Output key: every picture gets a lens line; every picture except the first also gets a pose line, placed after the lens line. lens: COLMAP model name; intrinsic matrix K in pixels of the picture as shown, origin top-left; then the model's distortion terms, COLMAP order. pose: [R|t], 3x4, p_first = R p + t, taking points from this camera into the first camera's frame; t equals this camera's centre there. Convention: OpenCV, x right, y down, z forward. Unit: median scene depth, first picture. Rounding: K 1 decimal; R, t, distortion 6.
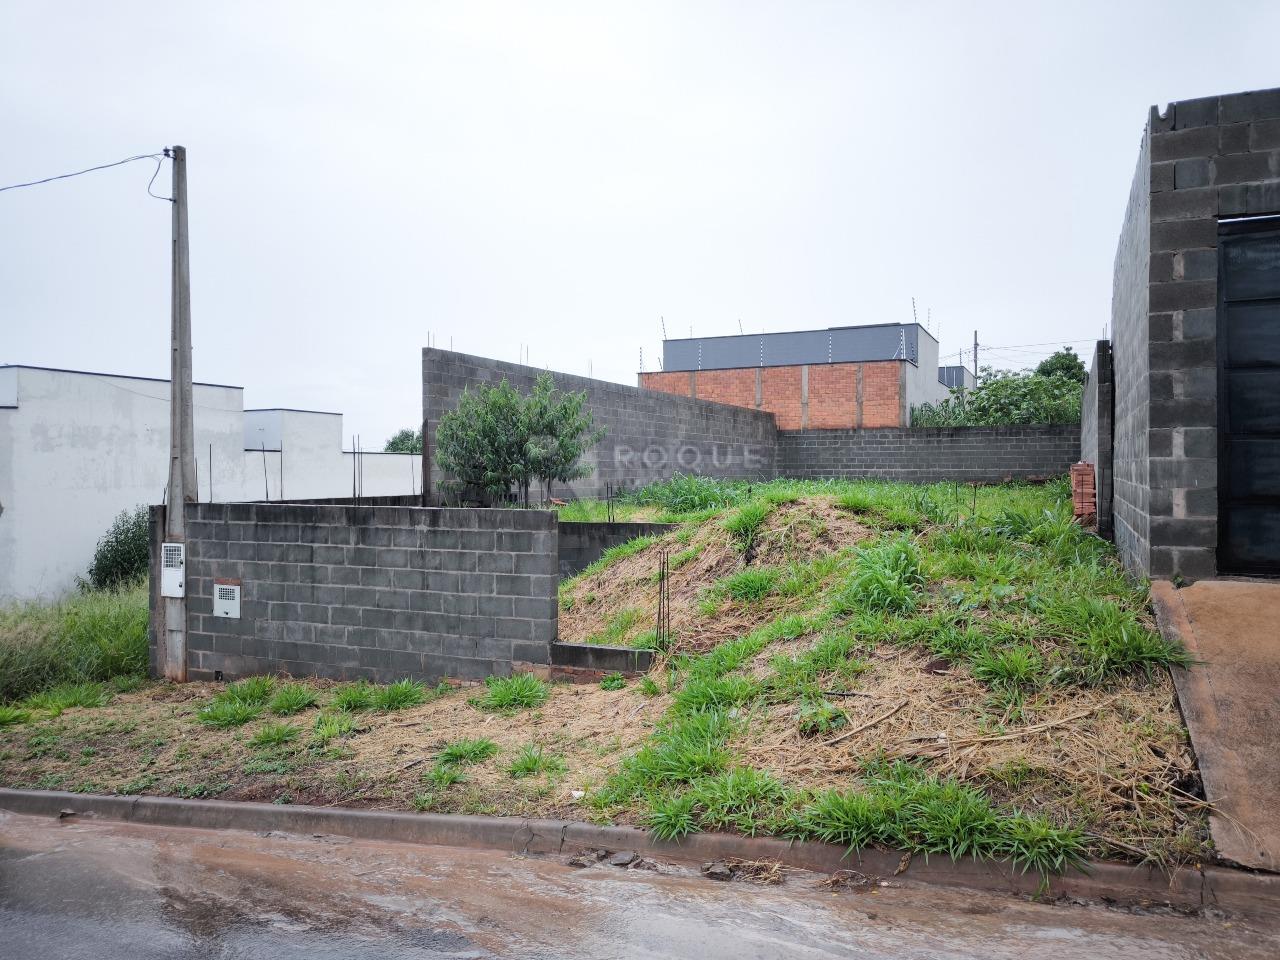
lens RADIAL K [[939.8, 0, 642.4], [0, 939.8, 470.7], [0, 0, 1]] dist [0.032474, -0.004372]
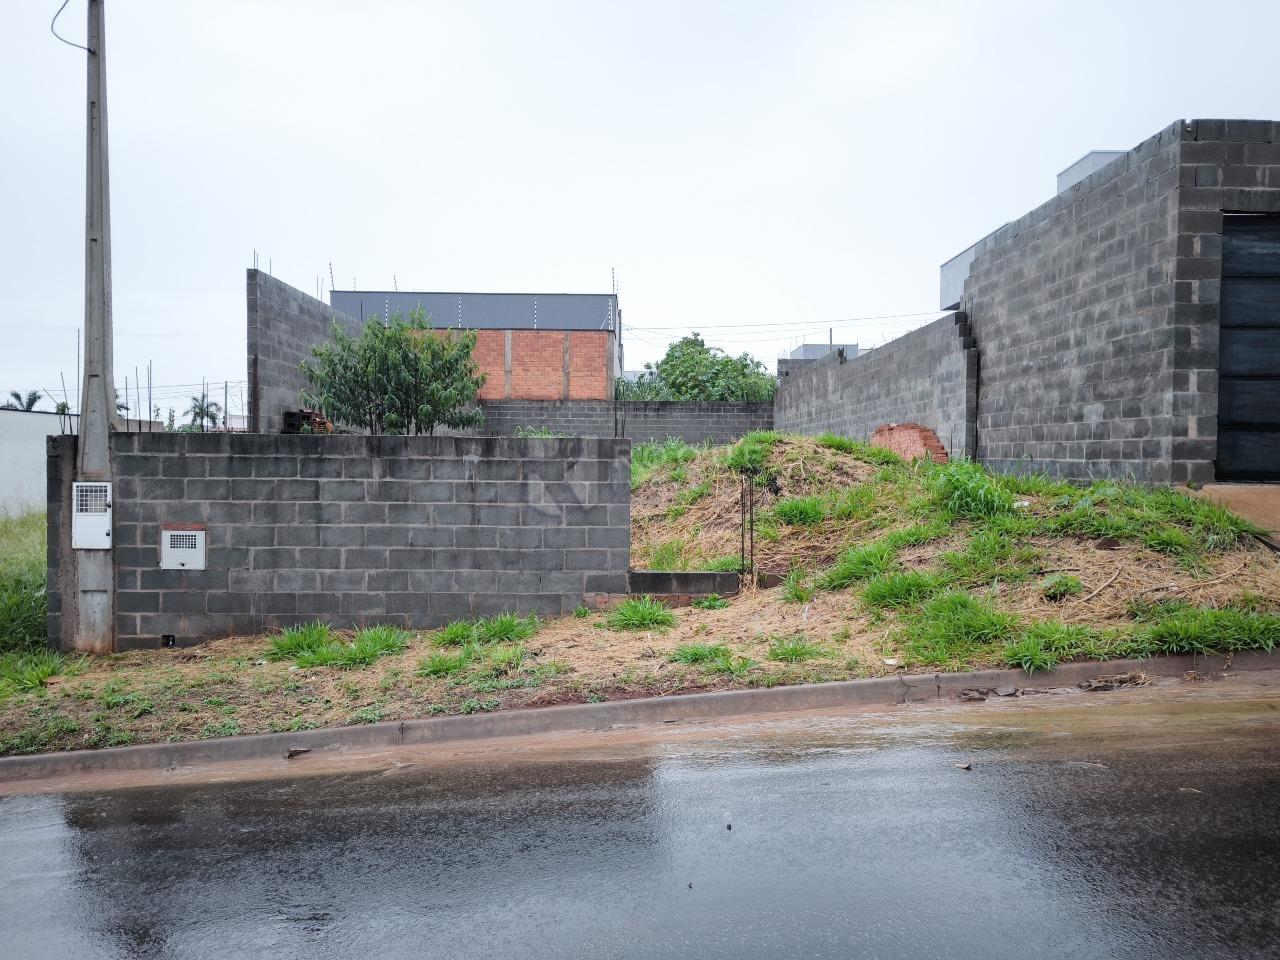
lens RADIAL K [[1057.9, 0, 640.0], [0, 1057.9, 480.0], [0, 0, 1]] dist [0.036870, -0.007479]
pose [[0.908389, 0.002860, 0.418116, -0.452284], [-0.010394, 0.999822, 0.015741, 0.055879], [-0.417997, -0.018645, 0.908257, -0.014449]]
